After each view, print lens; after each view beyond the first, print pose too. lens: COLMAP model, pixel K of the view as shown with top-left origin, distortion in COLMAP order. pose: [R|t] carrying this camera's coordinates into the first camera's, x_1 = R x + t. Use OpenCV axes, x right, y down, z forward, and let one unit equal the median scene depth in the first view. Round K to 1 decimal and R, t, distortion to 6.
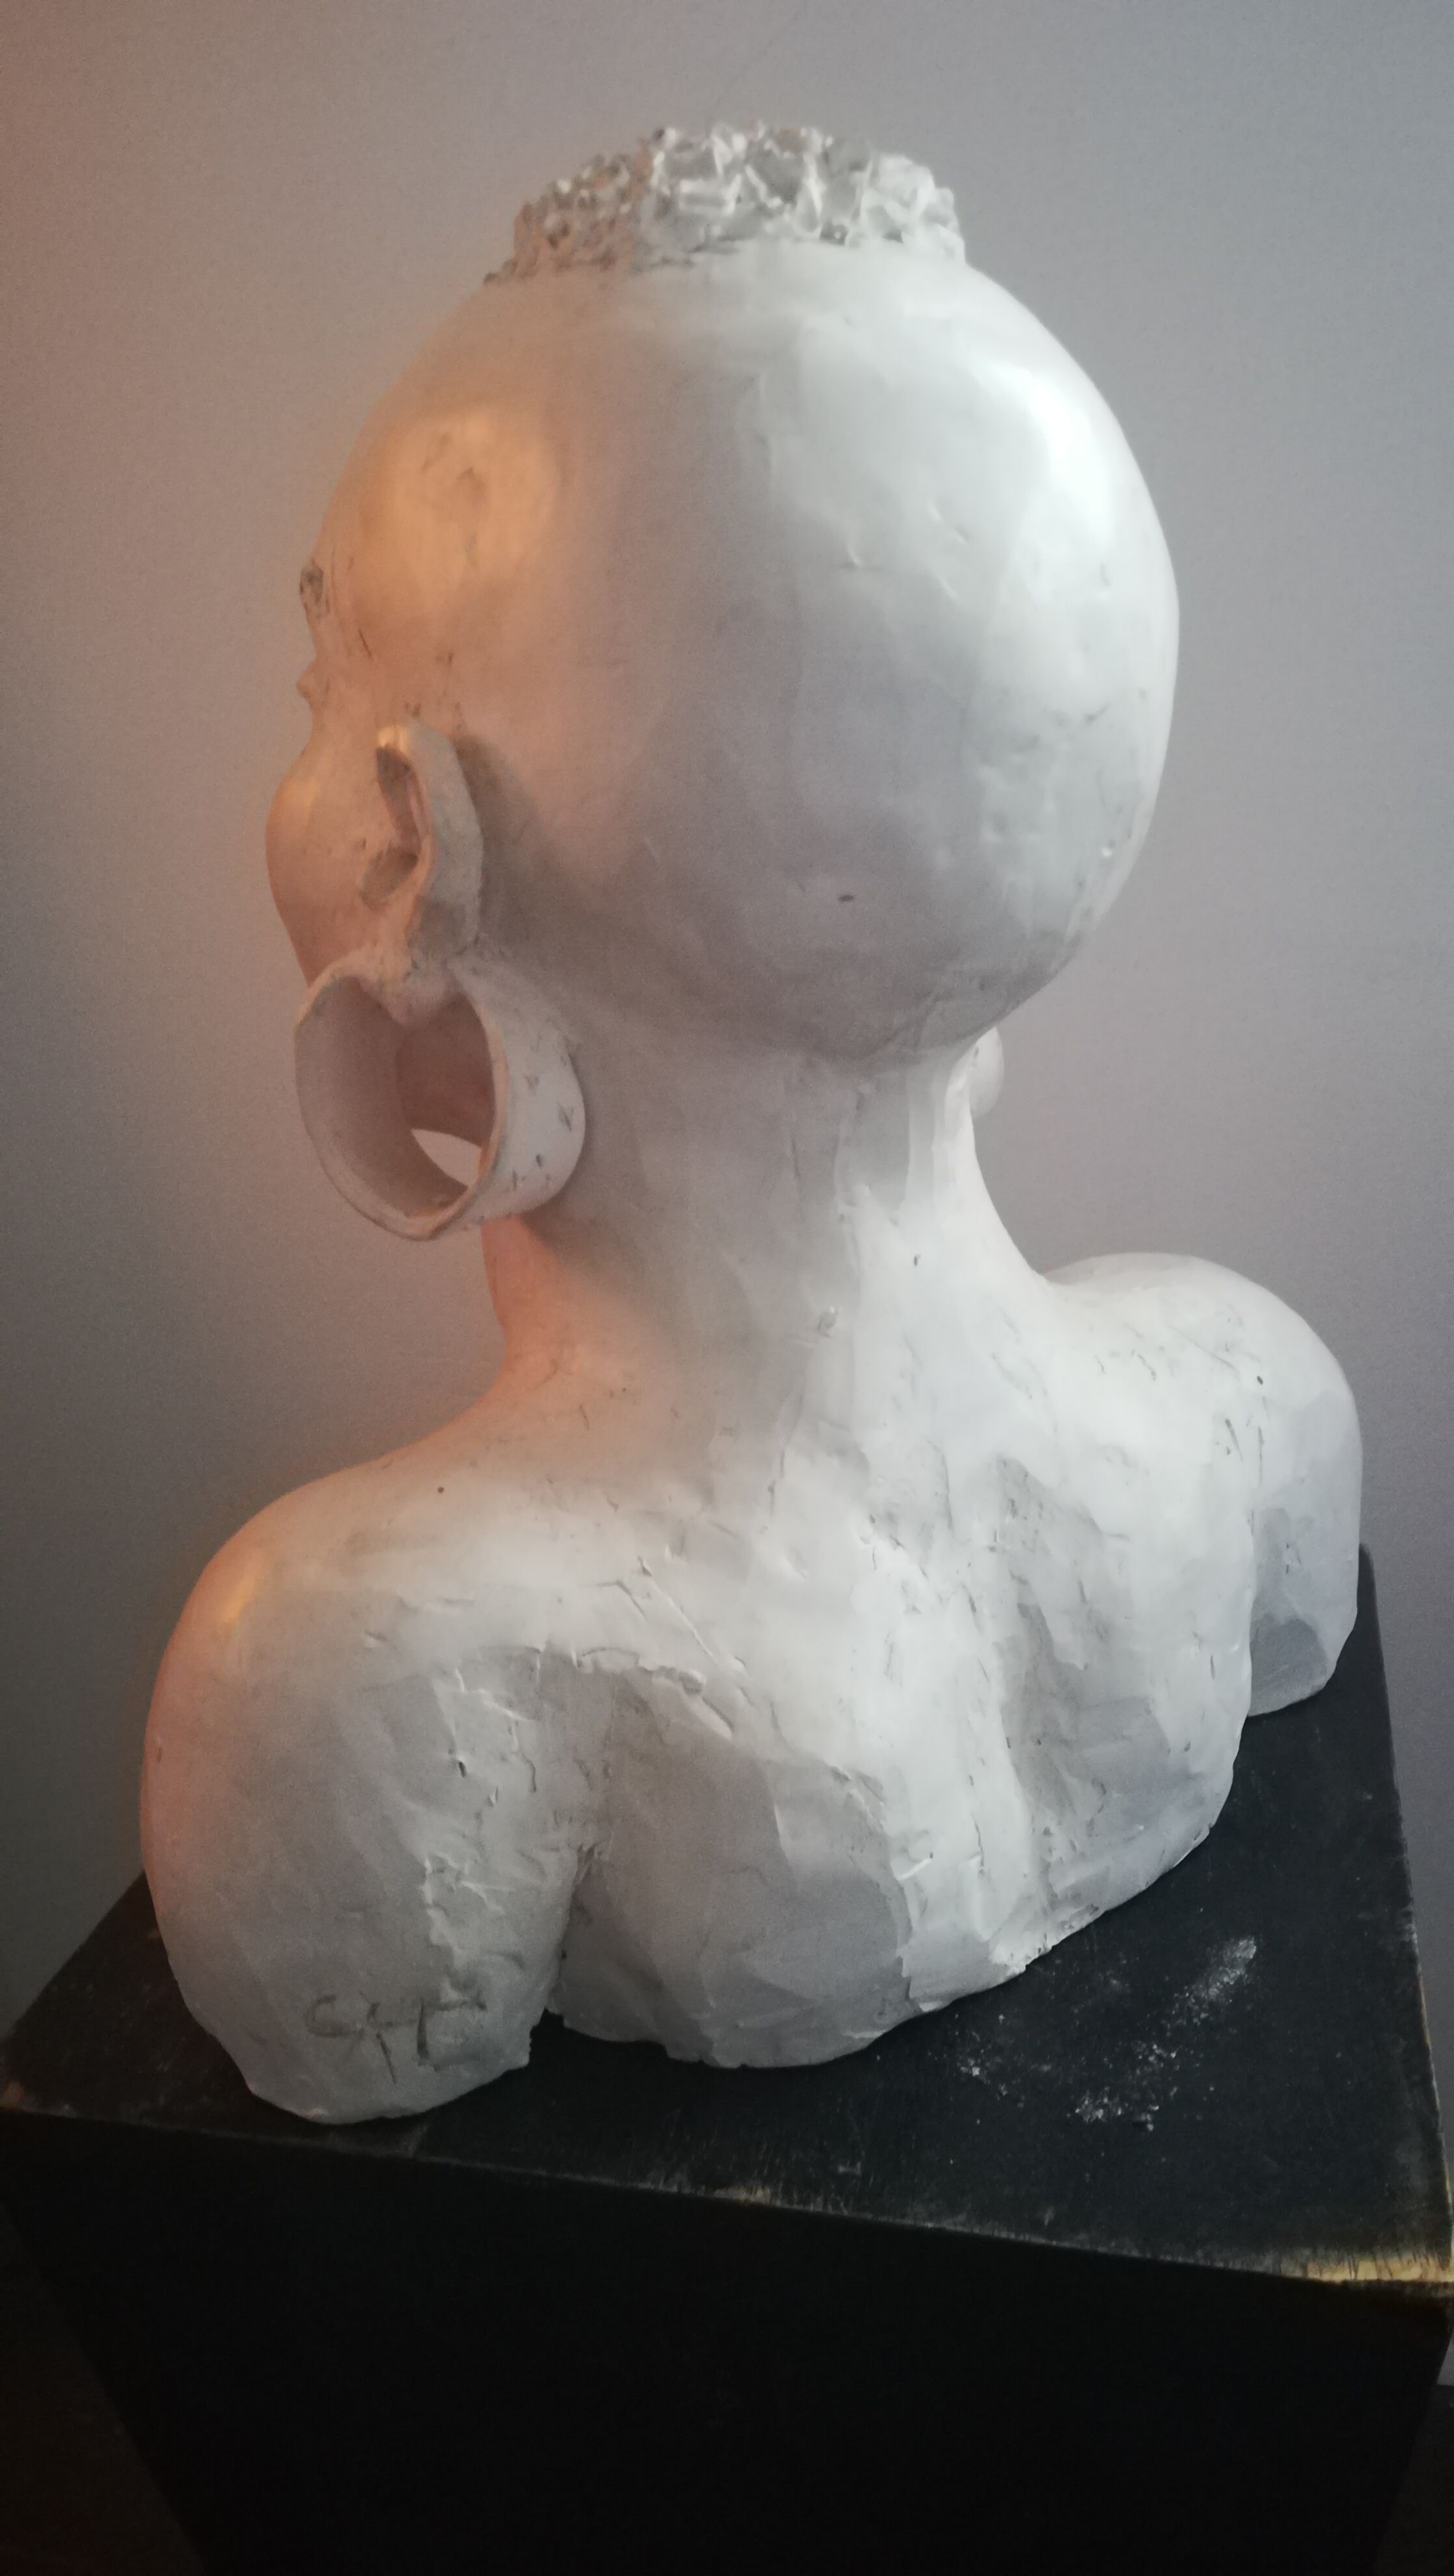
lens RADIAL K [[1974.1, 0, 714.6], [0, 1974.1, 1298.6], [0, 0, 1]] dist [0.052017, -0.064504]
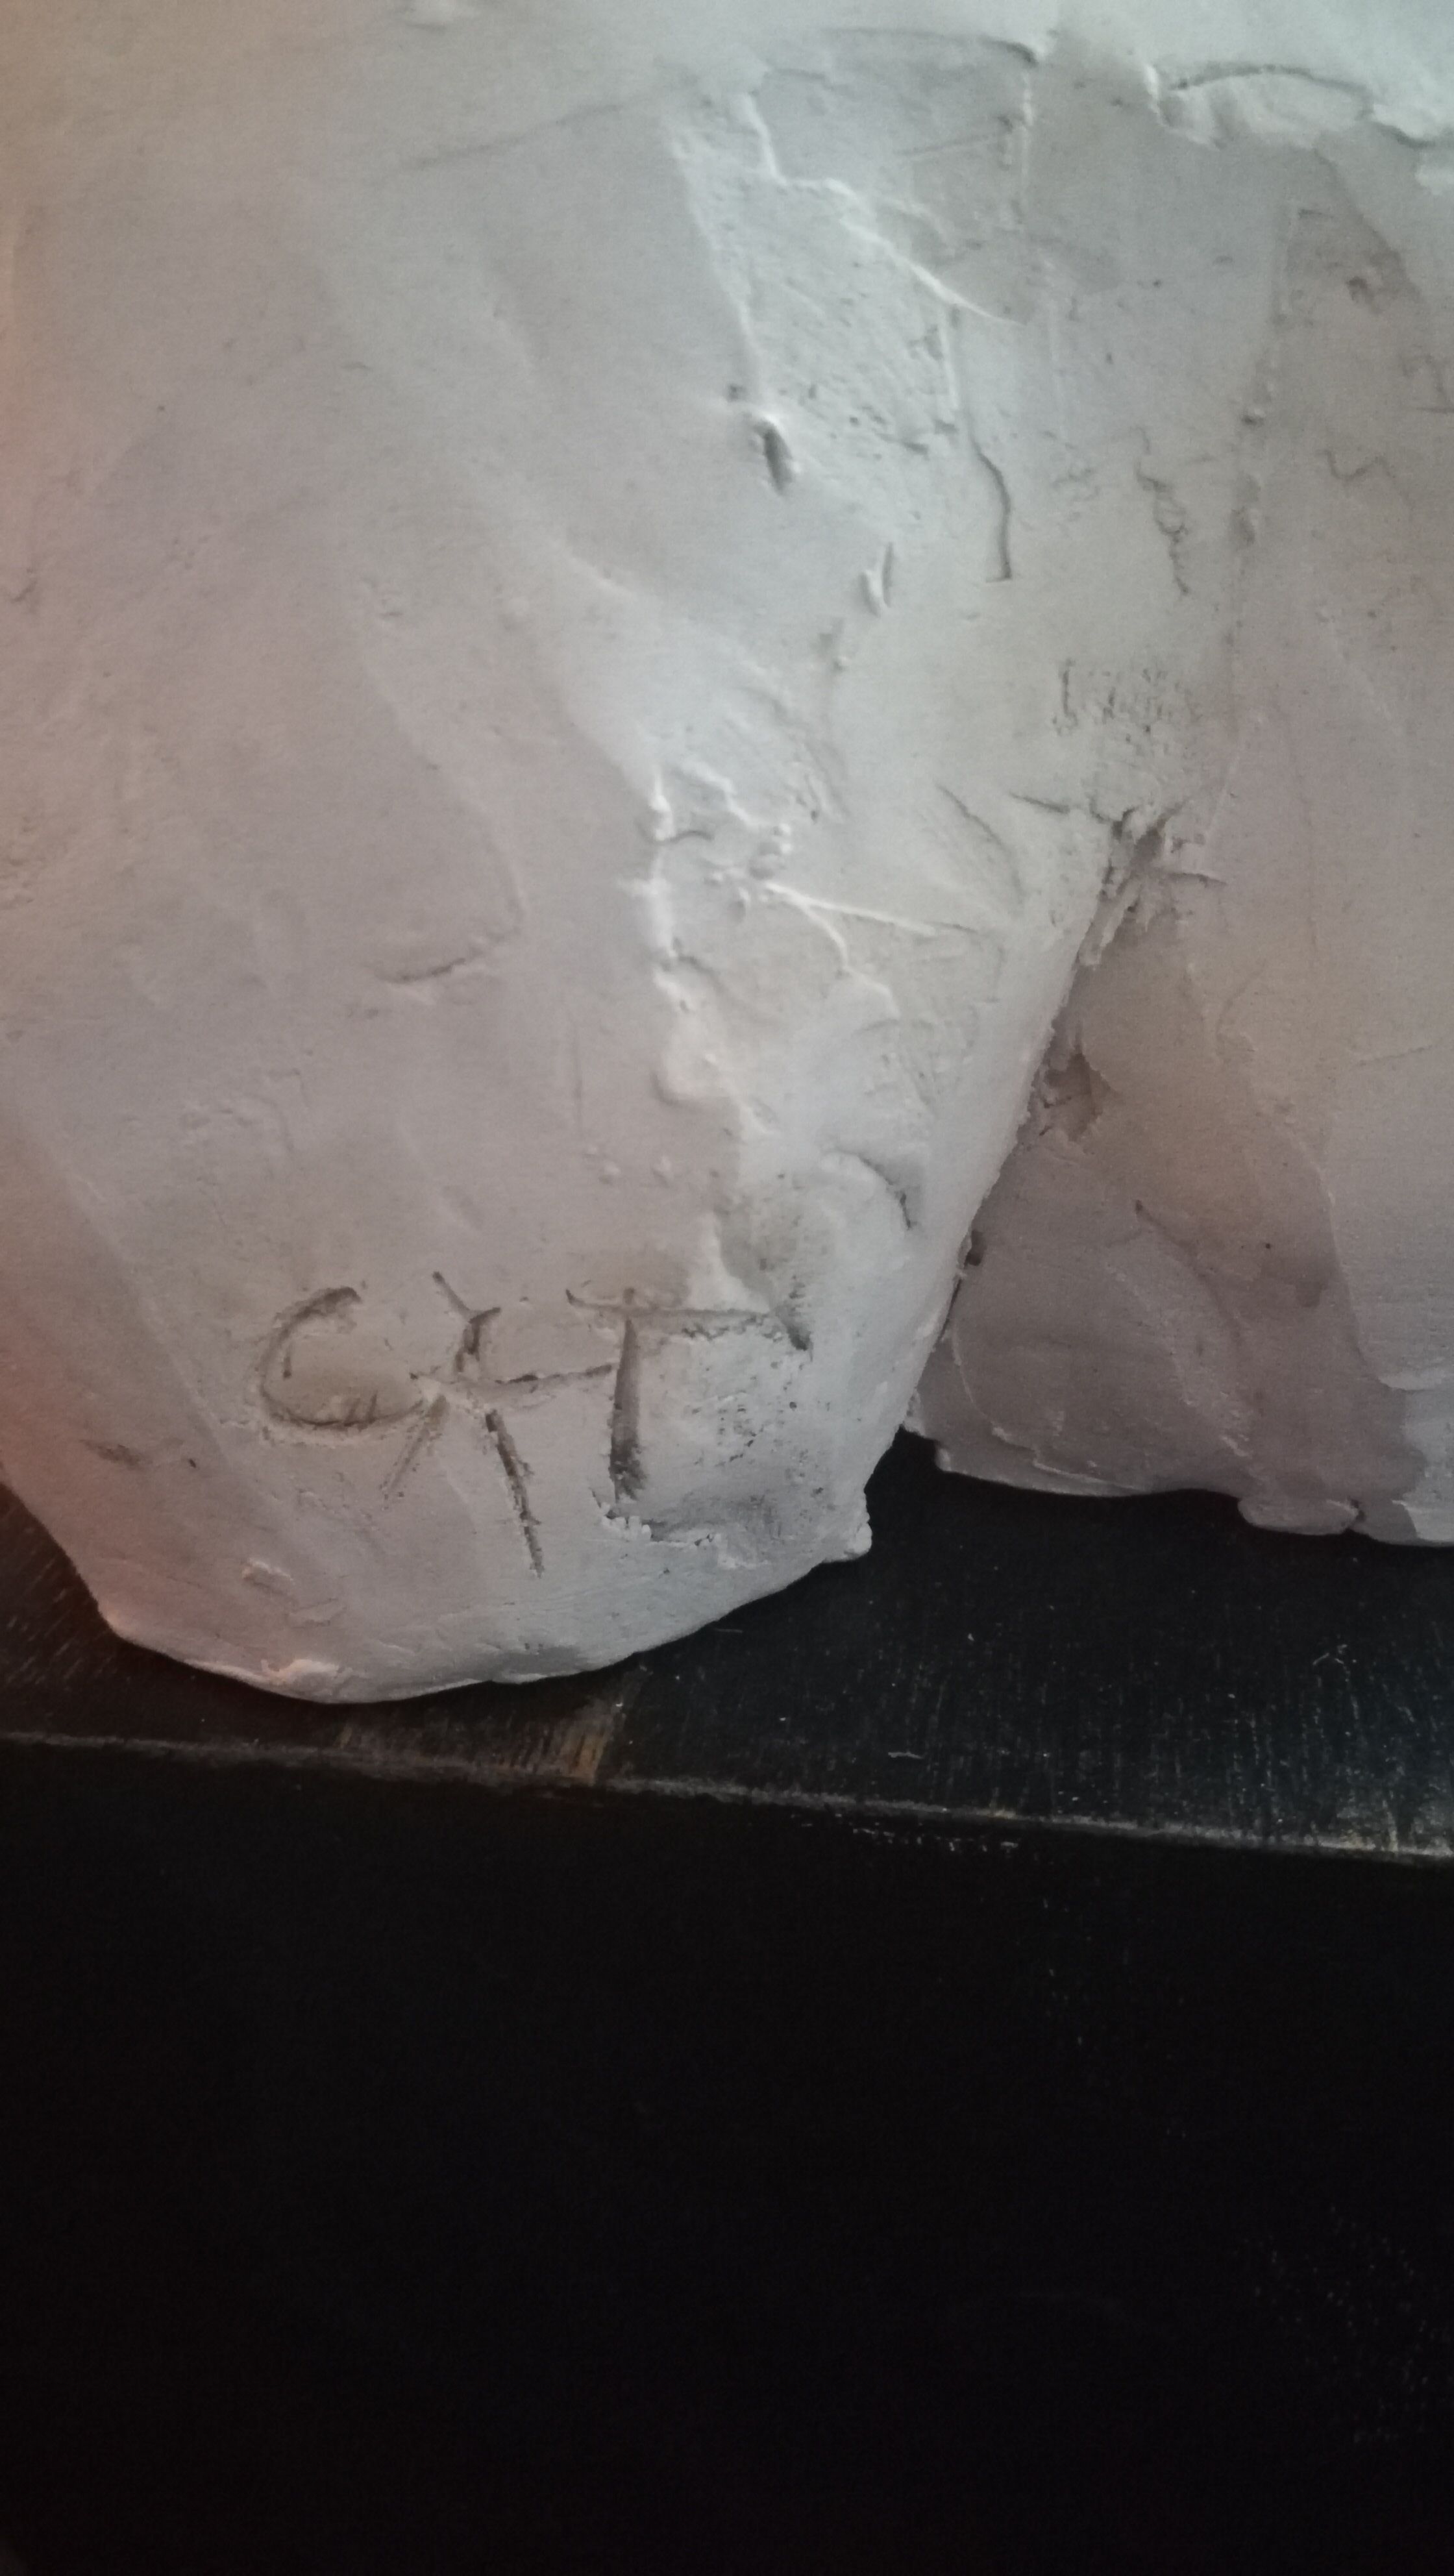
lens RADIAL K [[1974.1, 0, 712.8], [0, 1974.1, 1305.1], [0, 0, 1]] dist [0.052017, -0.064504]
pose [[0.999332, -0.014497, 0.033551, -0.145990], [0.010247, 0.992286, 0.123546, 0.318454], [-0.035083, -0.123120, 0.991771, 0.695036]]
